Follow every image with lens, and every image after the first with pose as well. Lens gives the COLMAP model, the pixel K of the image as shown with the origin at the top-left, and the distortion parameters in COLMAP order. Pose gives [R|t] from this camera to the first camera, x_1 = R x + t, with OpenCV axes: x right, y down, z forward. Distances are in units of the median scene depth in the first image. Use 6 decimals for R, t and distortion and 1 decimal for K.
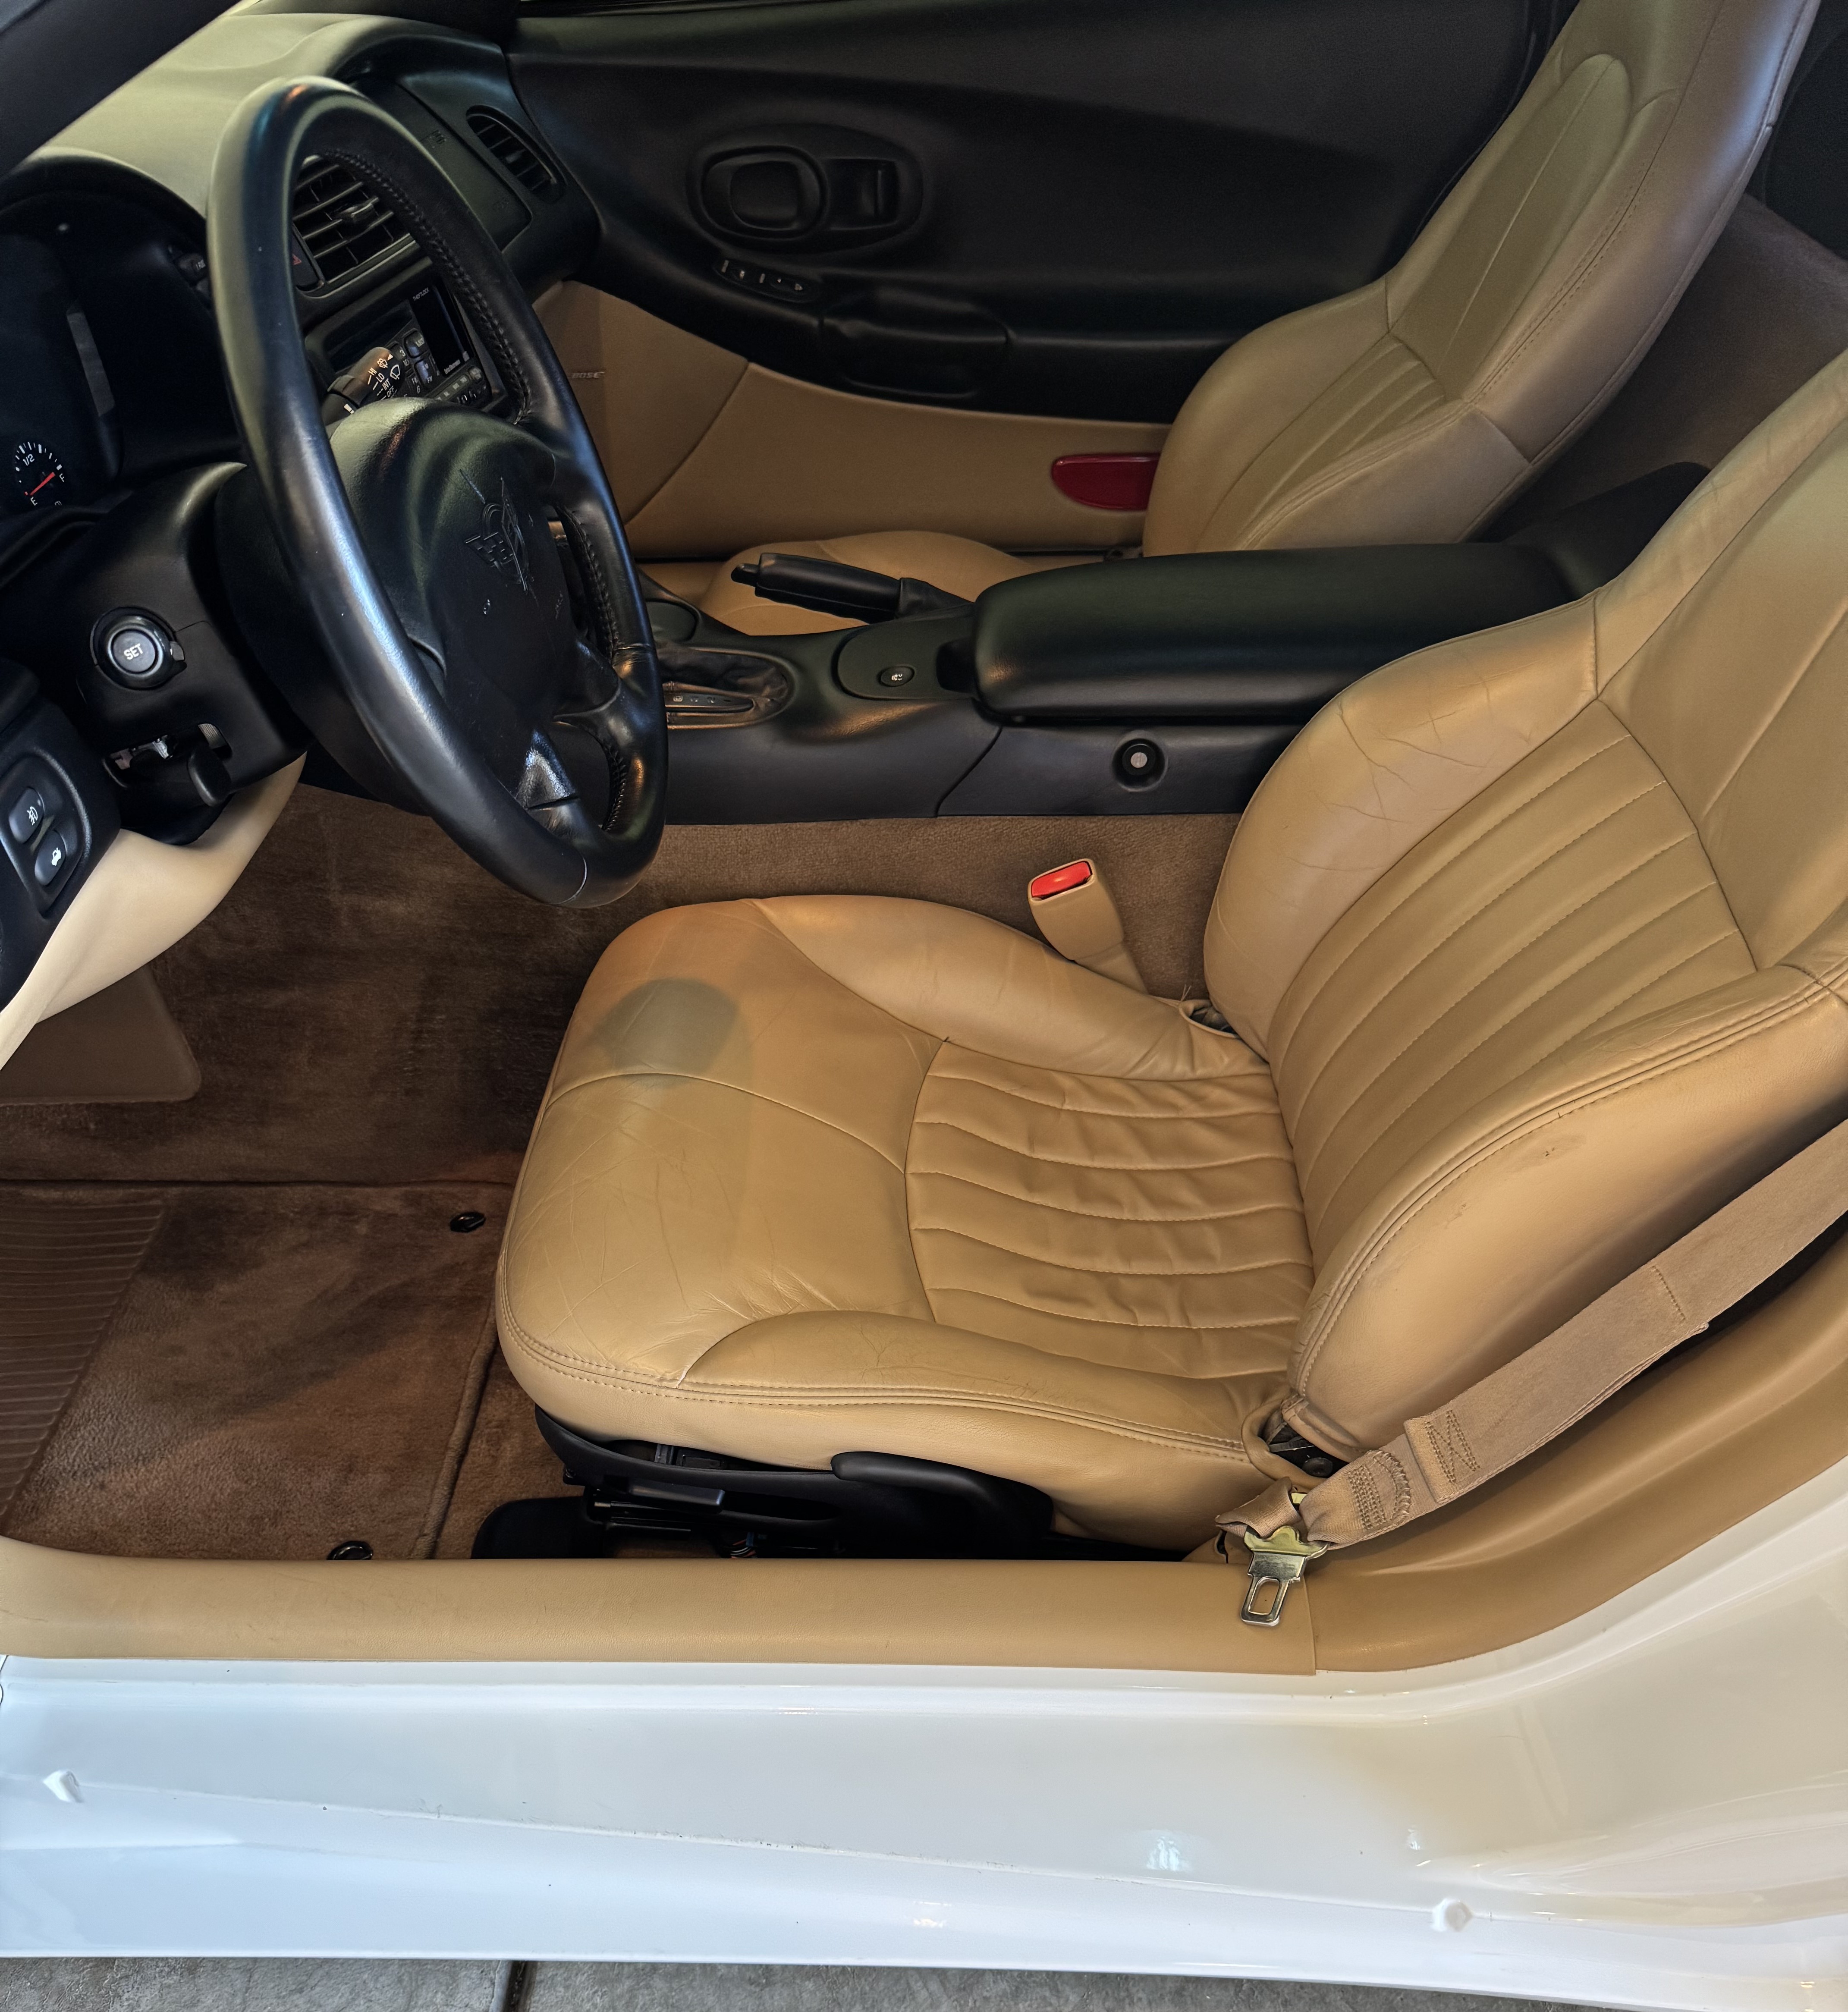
lens RADIAL K [[1650.9, 0, 882.4], [0, 1650.9, 1041.2], [0, 0, 1]] dist [0.060624, -0.091461]
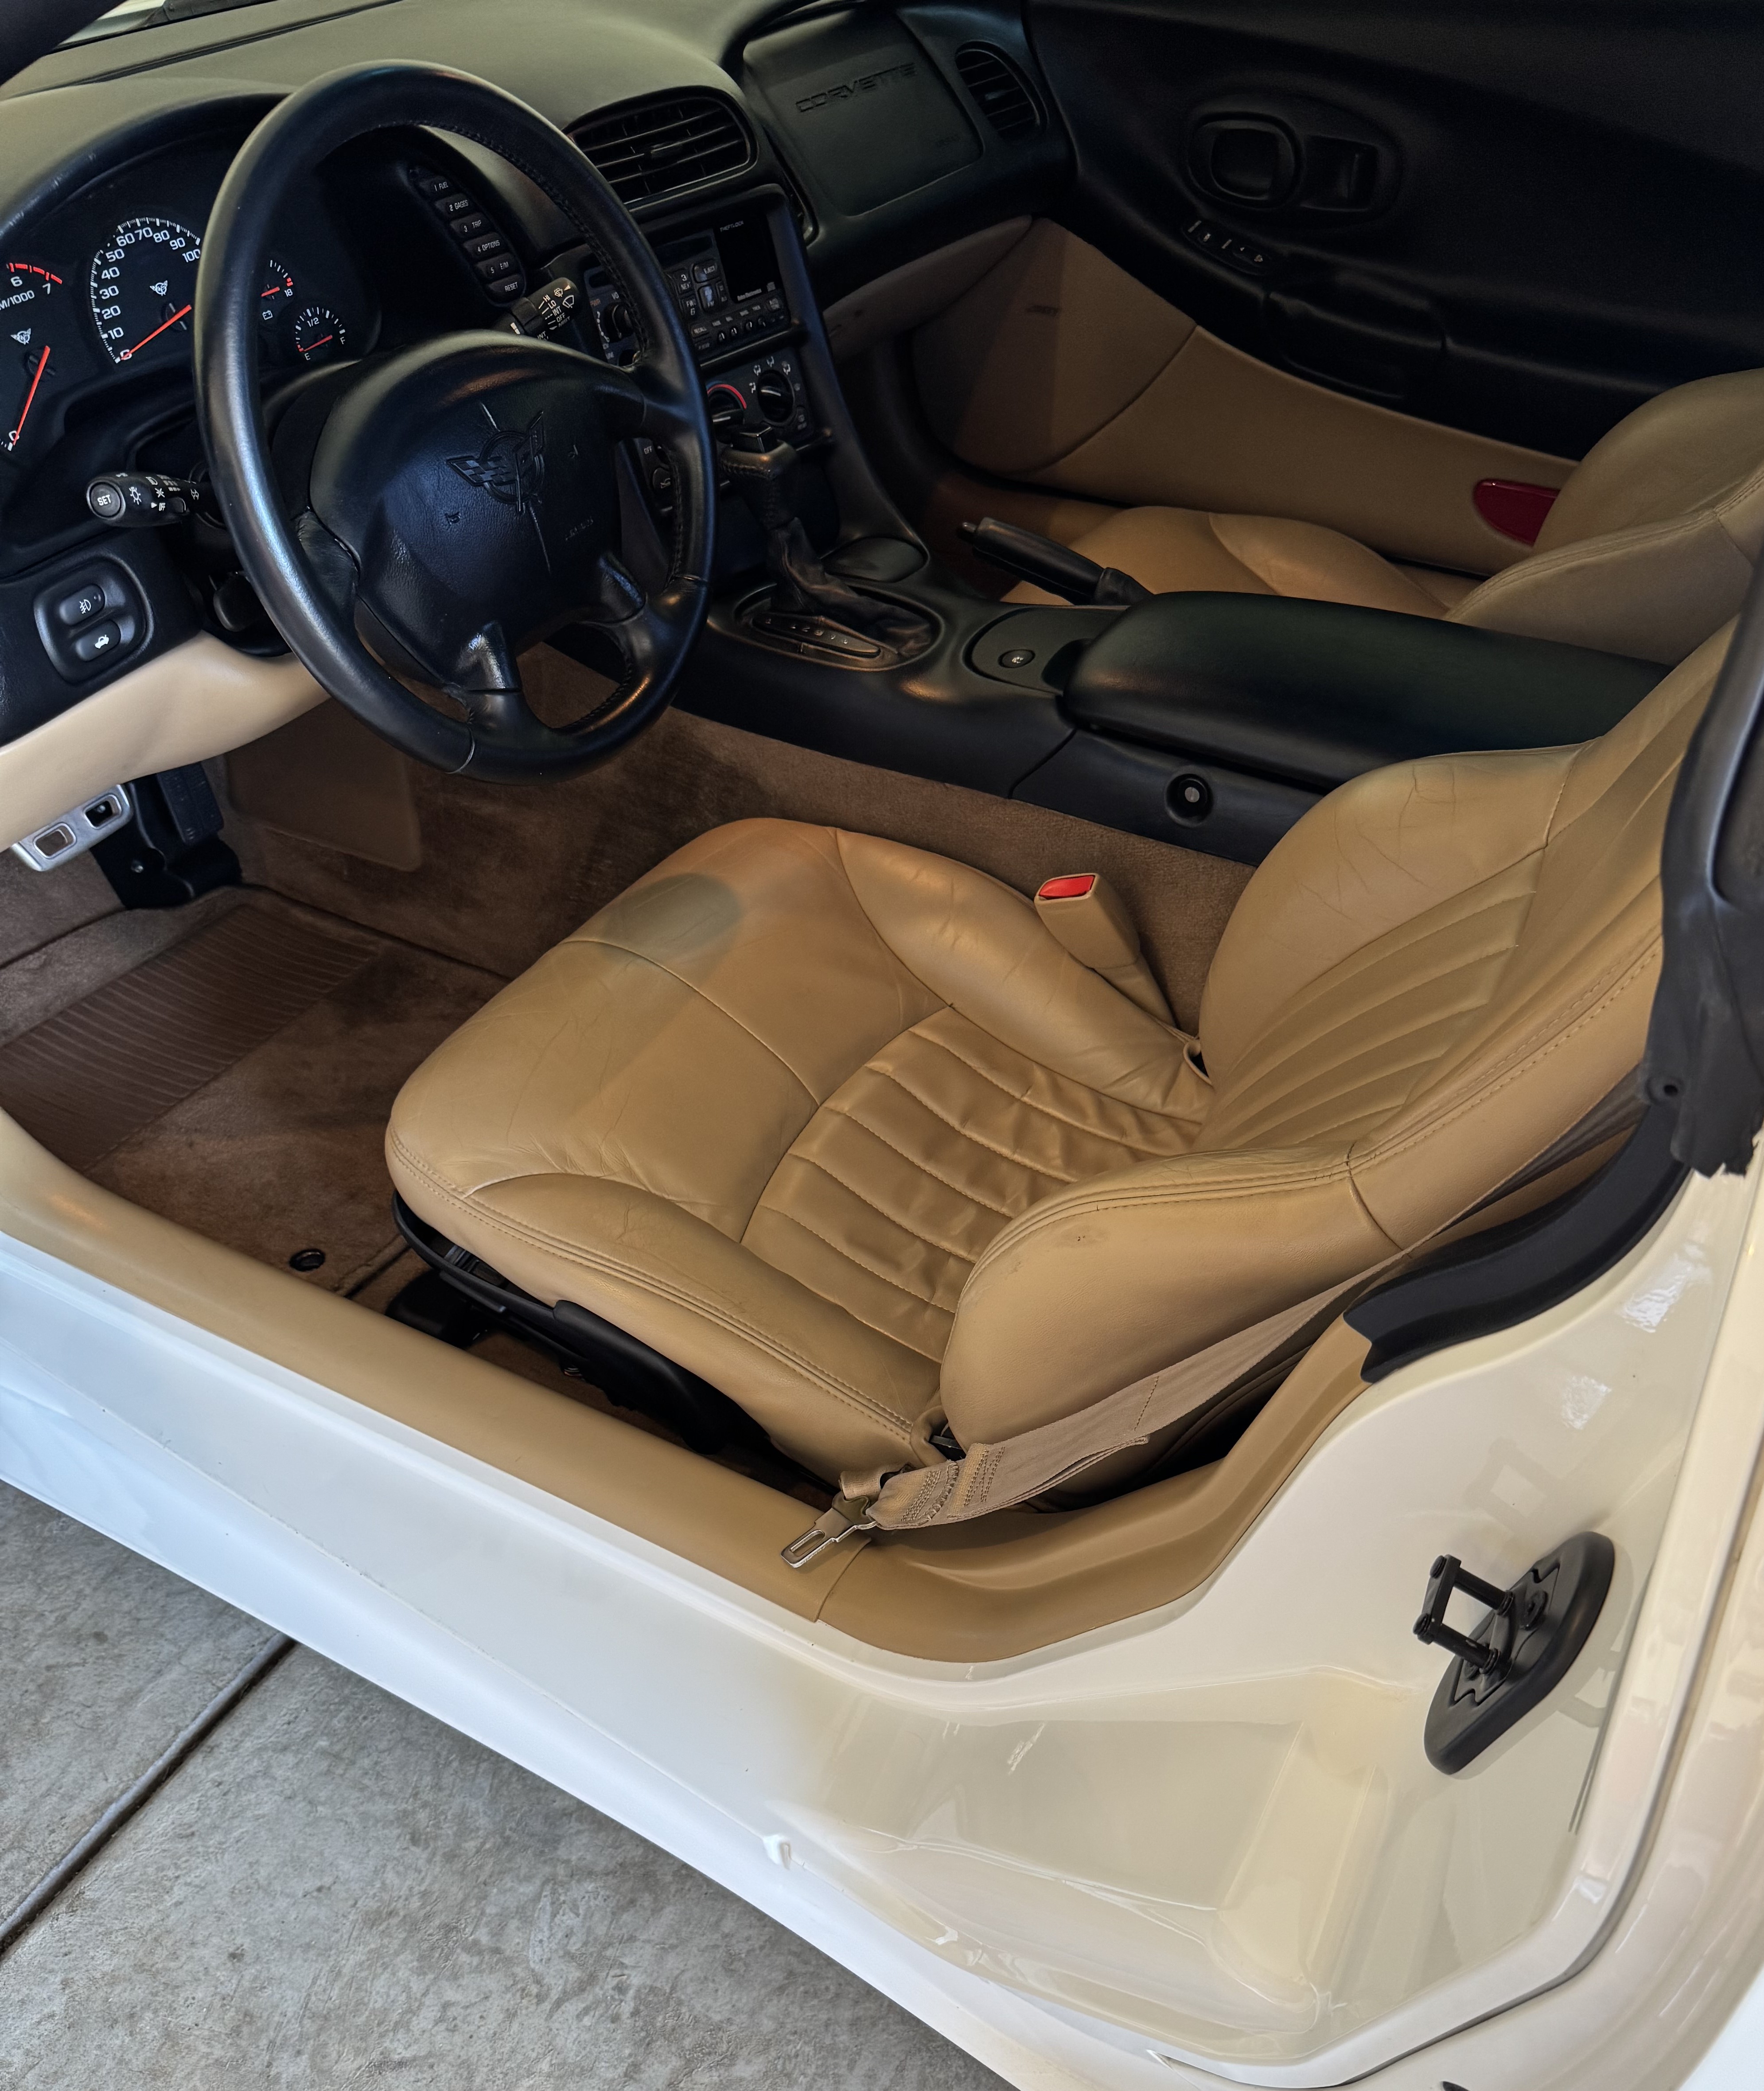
lens RADIAL K [[1659.7, 0, 882.0], [0, 1659.7, 1045.5], [0, 0, 1]] dist [0.006716, -0.006690]
pose [[0.905681, 0.299542, -0.300027, 0.343420], [-0.283571, 0.954080, 0.096530, -0.069816], [0.315164, -0.002346, 0.949034, -0.021709]]
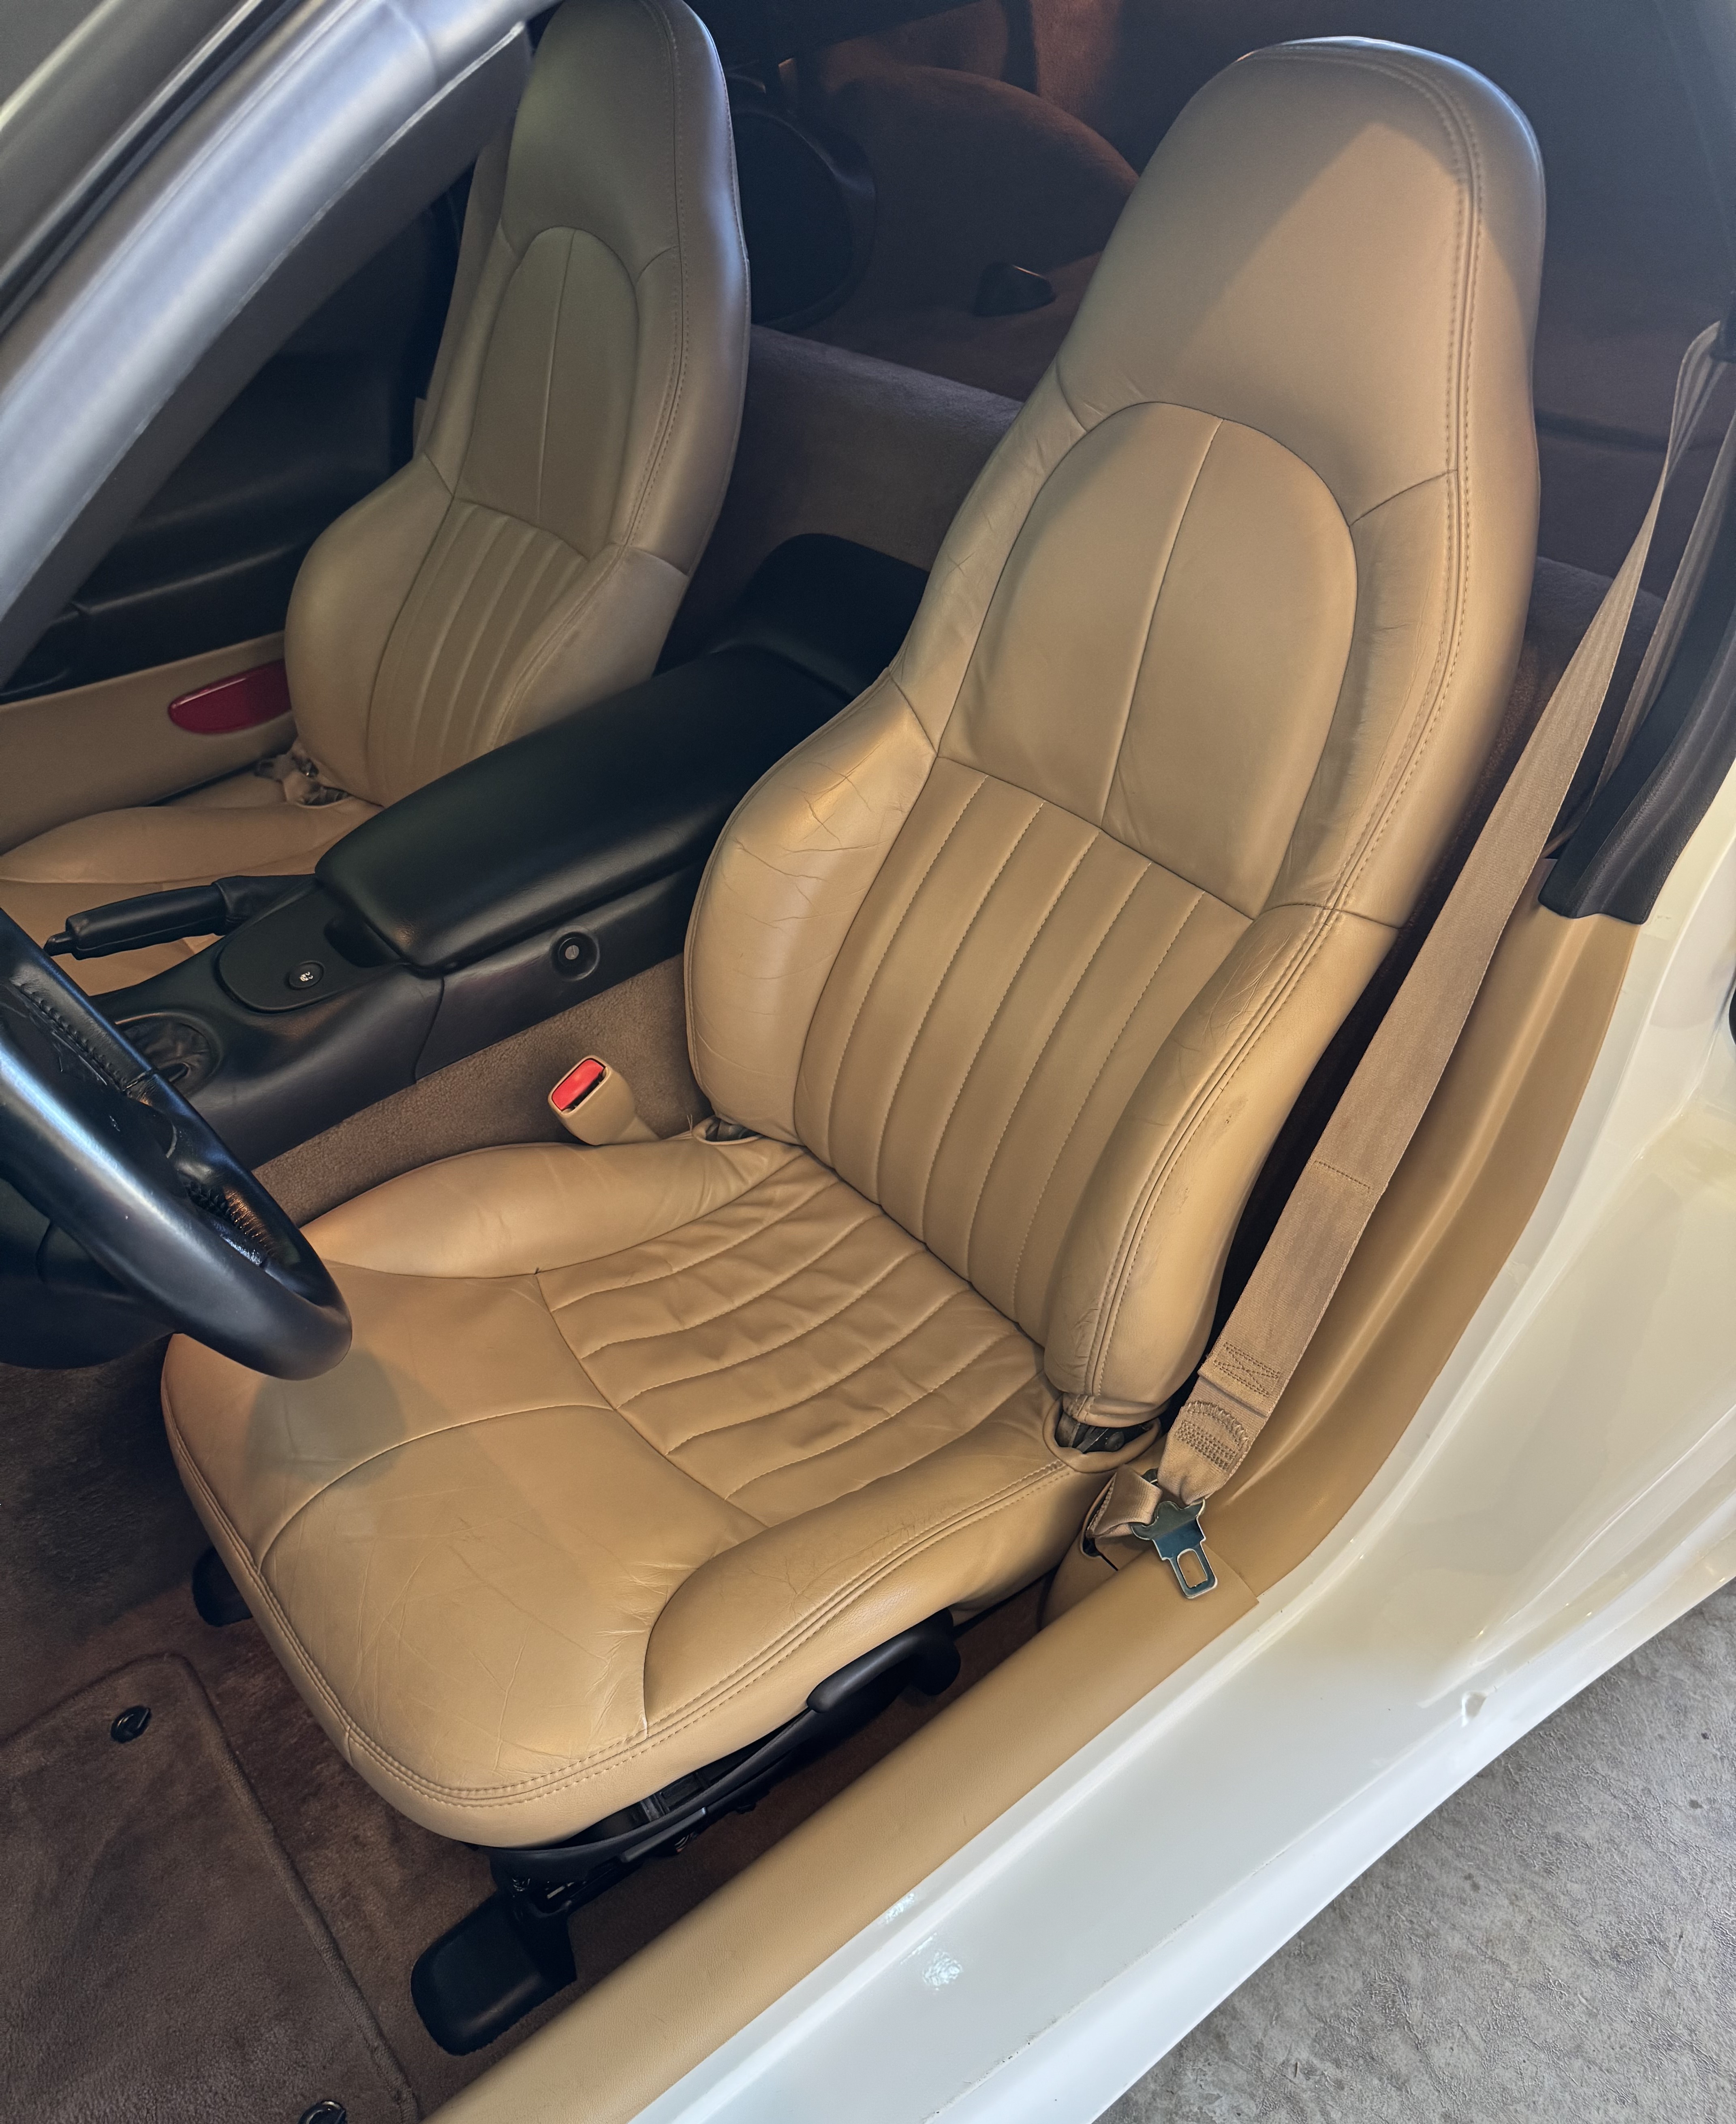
lens RADIAL K [[1516.8, 0, 765.3], [0, 1516.8, 1056.2], [0, 0, 1]] dist [0.082492, -0.092358]
pose [[0.787937, -0.445088, 0.425501, -0.203801], [0.457161, 0.885779, 0.079989, -0.137659], [-0.412502, 0.131496, 0.901416, 0.076673]]
